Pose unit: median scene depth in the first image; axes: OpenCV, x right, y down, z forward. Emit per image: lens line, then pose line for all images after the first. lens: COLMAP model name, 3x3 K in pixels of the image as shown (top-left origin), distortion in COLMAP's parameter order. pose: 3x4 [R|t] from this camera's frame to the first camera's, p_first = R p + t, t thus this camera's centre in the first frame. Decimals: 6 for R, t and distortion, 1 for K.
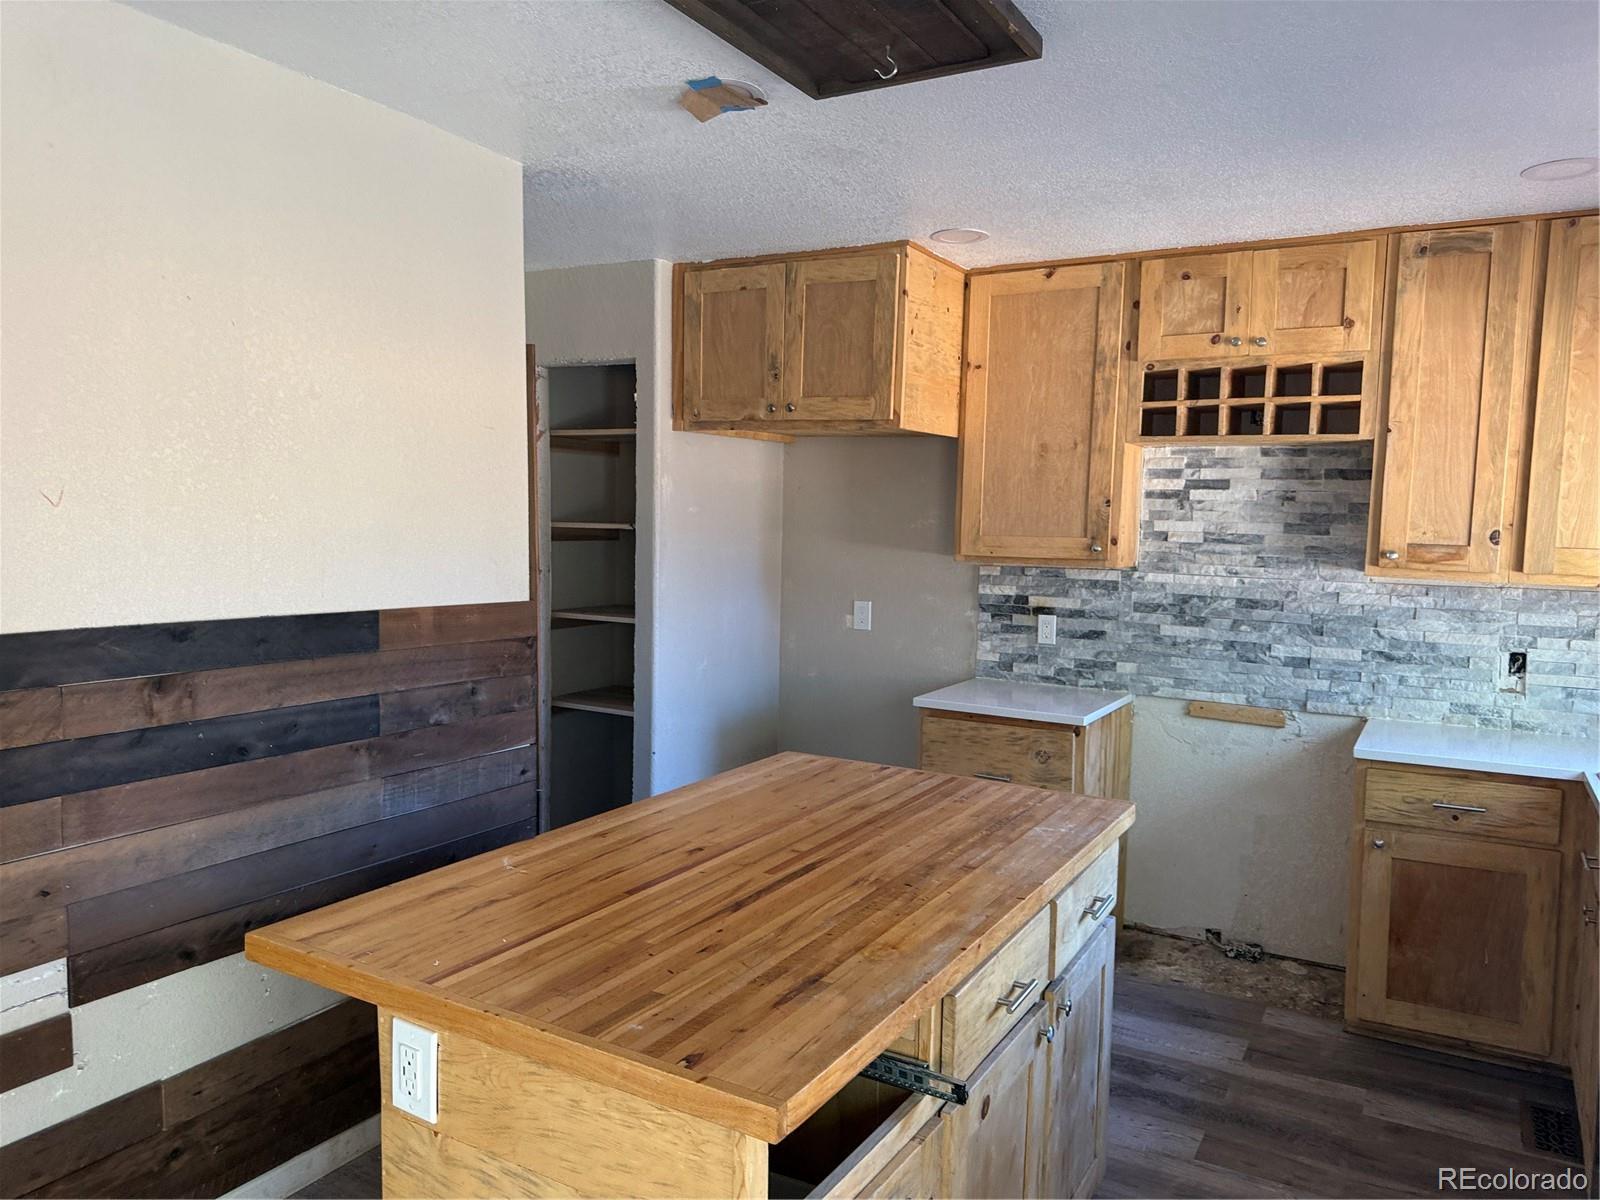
lens RADIAL K [[1152.4, 0, 800.0], [0, 1152.4, 600.0], [0, 0, 1]] dist [0.077874, -0.118191]
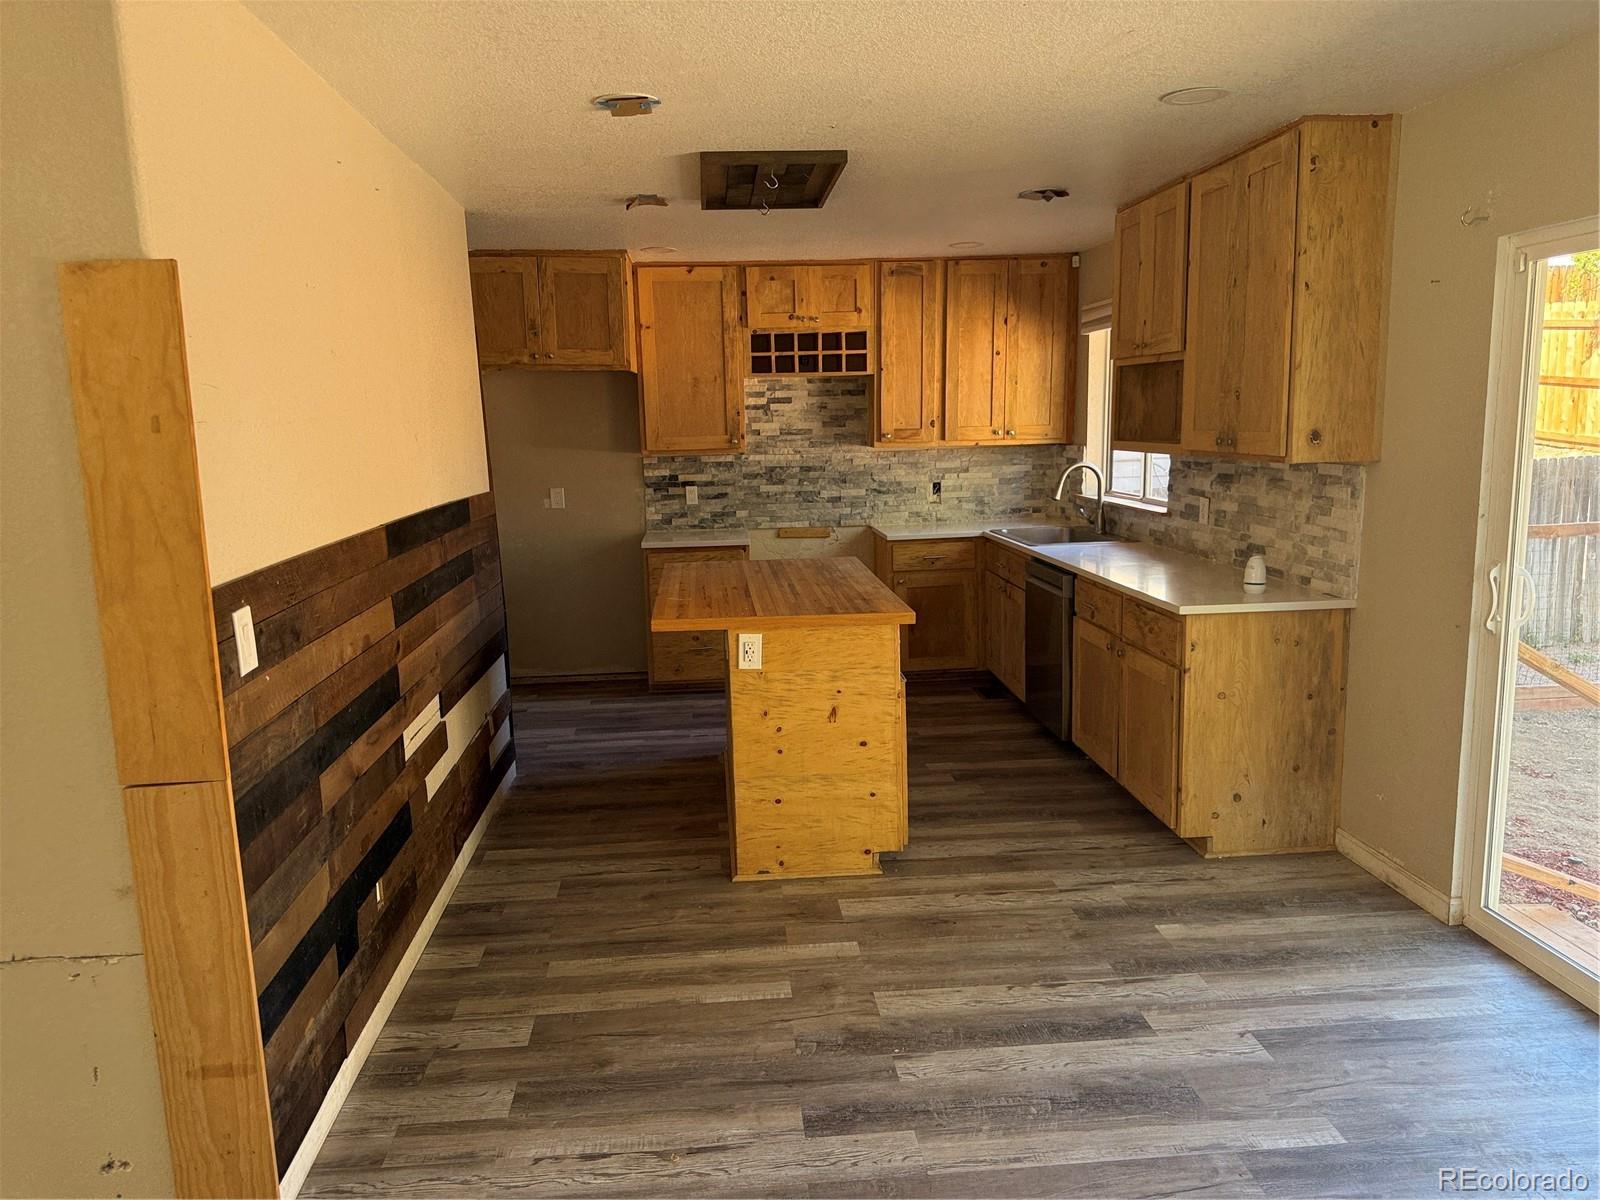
lens RADIAL K [[1124.7, 0, 800.0], [0, 1124.7, 600.0], [0, 0, 1]] dist [0.165878, -0.346003]
pose [[0.820970, -0.132148, 0.555469, -0.609026], [0.085538, 0.990335, 0.109182, 0.012740], [-0.564528, -0.042122, 0.824338, -0.414987]]
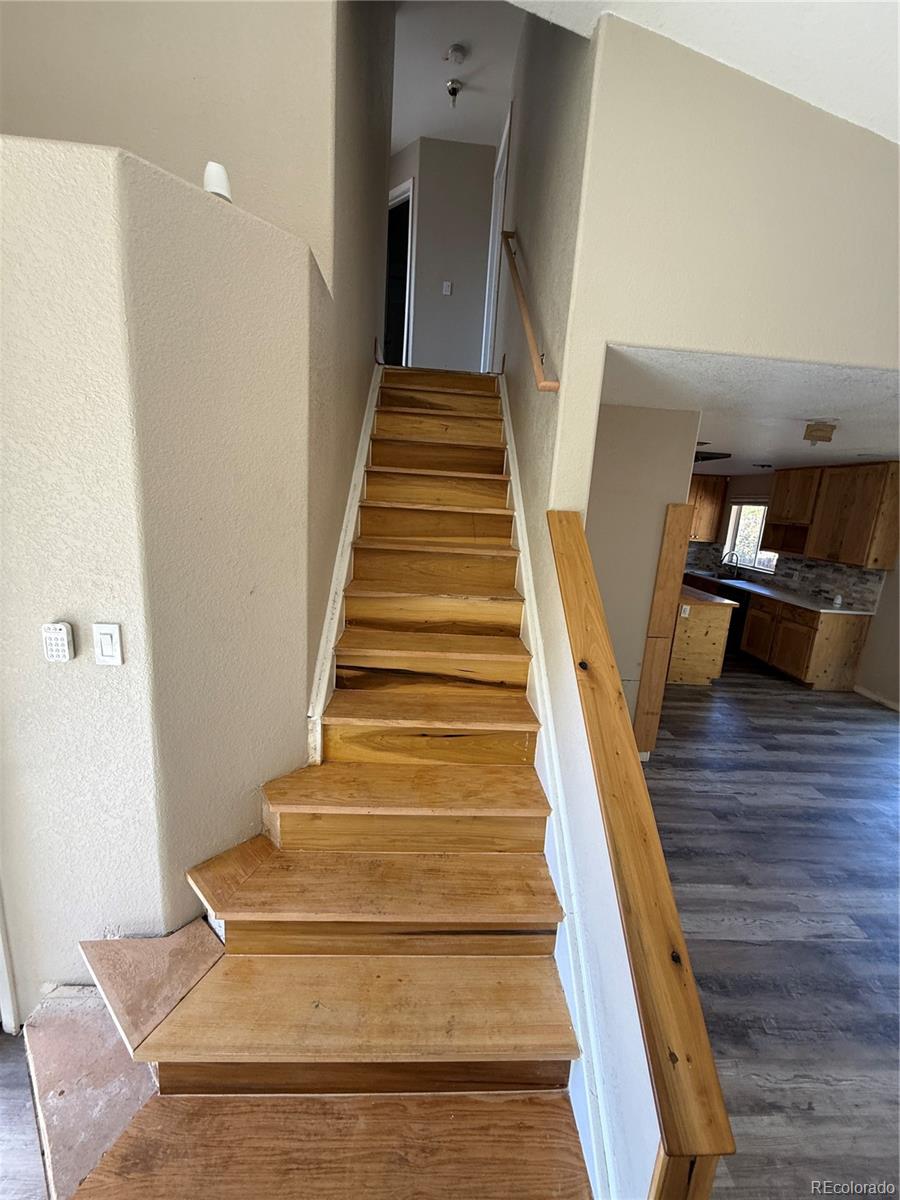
lens RADIAL K [[478.9, 0, 449.5], [0, 478.9, 595.9], [0, 0, 1]] dist [-0.000965, 0.000254]
pose [[0.841229, -0.075110, 0.535437, -1.312648], [-0.004738, 0.989242, 0.146214, -0.065708], [-0.540659, -0.125537, 0.831823, -0.320406]]
